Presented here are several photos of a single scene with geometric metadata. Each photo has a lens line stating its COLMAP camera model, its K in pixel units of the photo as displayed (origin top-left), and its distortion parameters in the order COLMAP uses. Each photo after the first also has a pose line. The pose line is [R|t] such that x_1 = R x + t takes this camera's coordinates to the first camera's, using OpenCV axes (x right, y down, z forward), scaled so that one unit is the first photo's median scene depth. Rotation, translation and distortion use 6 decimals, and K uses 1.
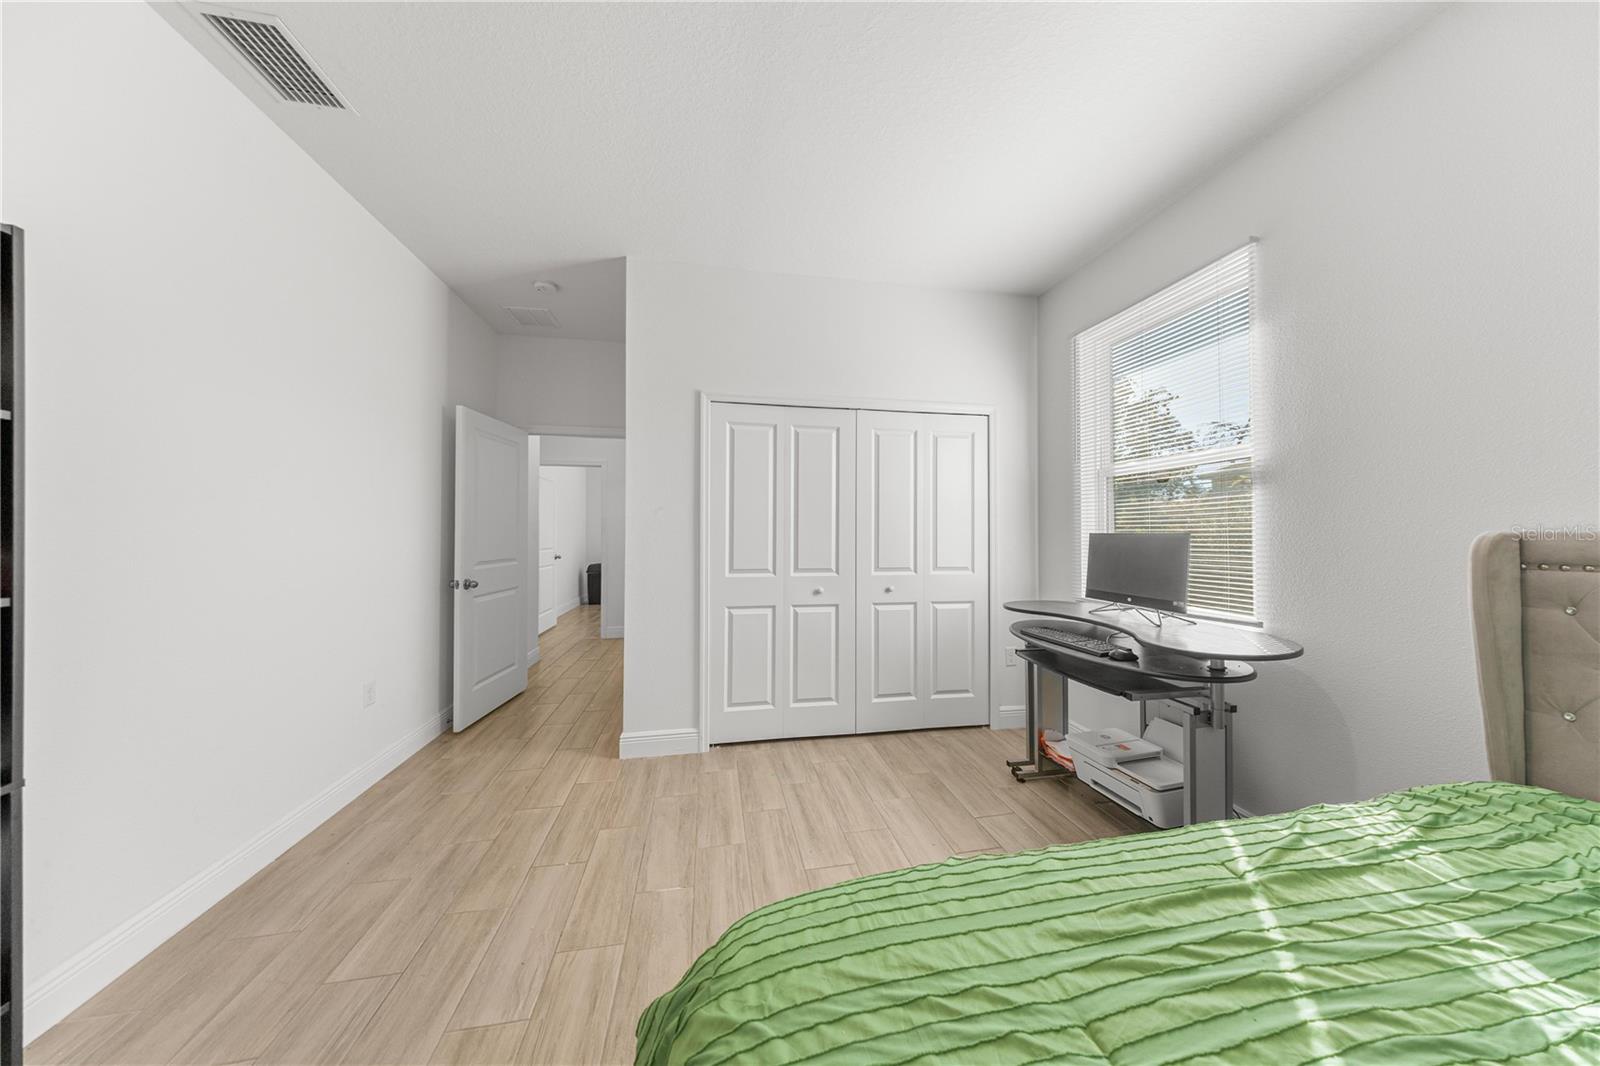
lens RADIAL K [[464.0, 0, 800.0], [0, 464.0, 533.0], [0, 0, 1]] dist [0.000337, 0.000019]
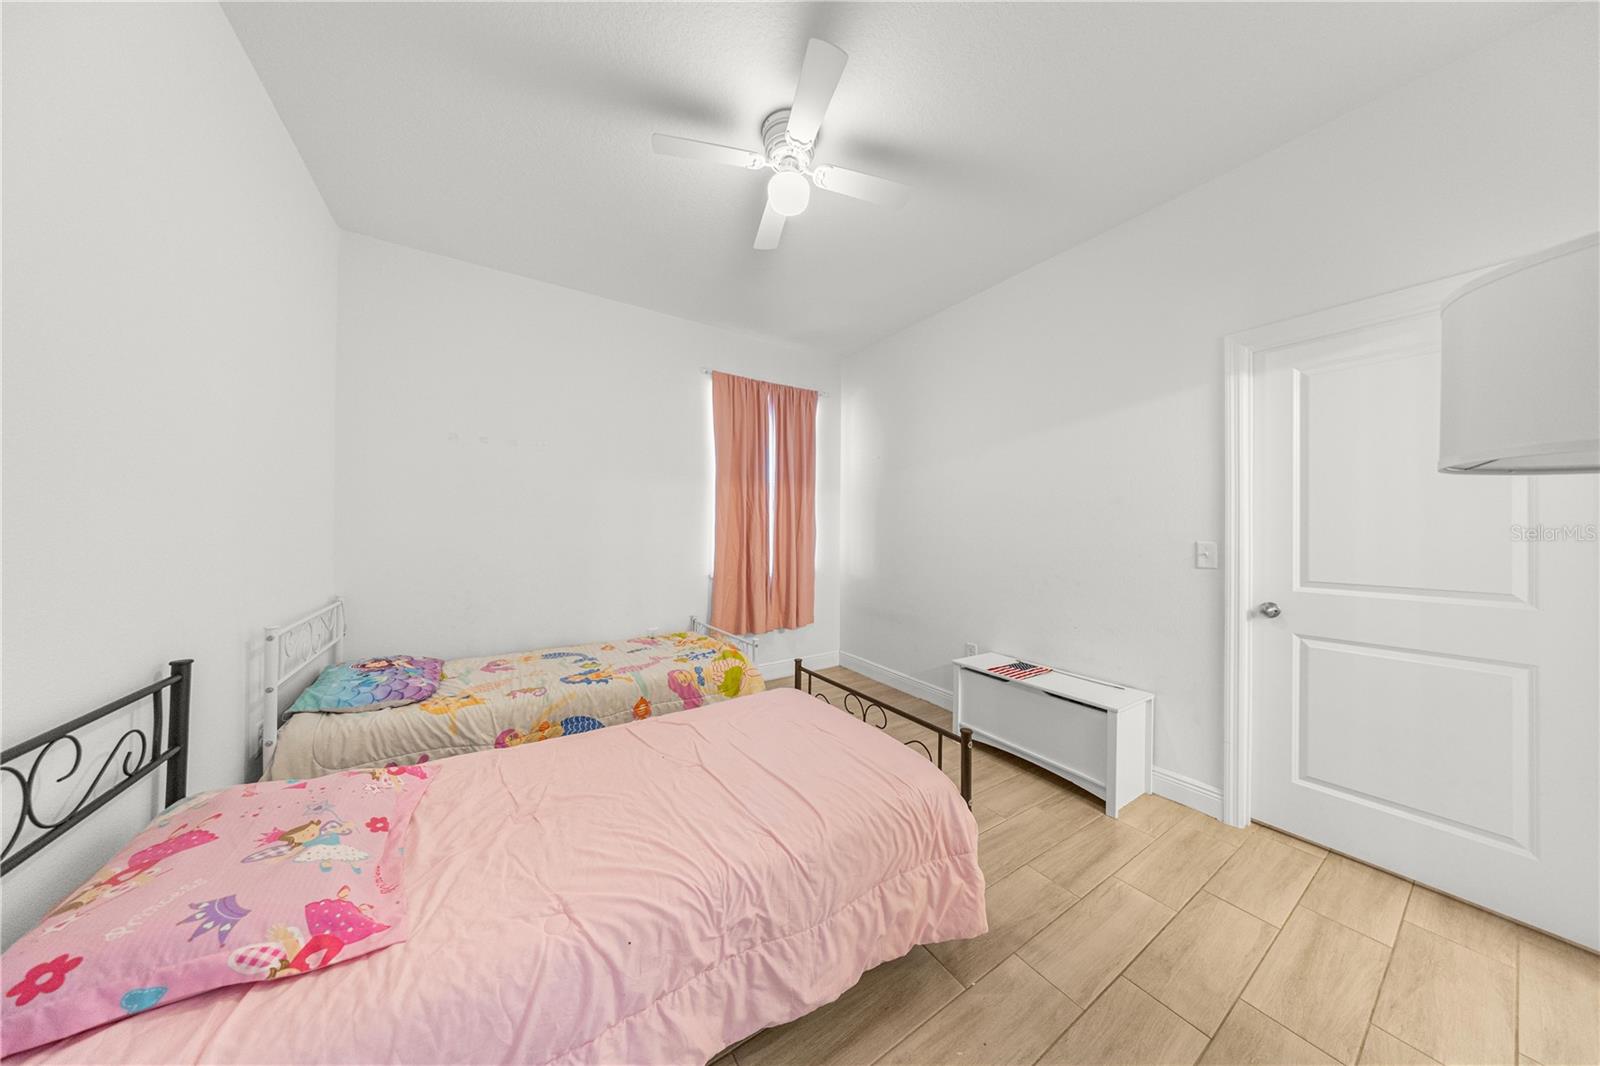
lens RADIAL K [[464.0, 0, 800.0], [0, 464.0, 533.0], [0, 0, 1]] dist [0.000337, 0.000019]
pose [[0.380406, -0.000140, -0.924820, 0.205307], [0.004165, 0.999990, 0.001562, 0.001724], [0.924810, -0.004446, 0.380403, 0.041200]]
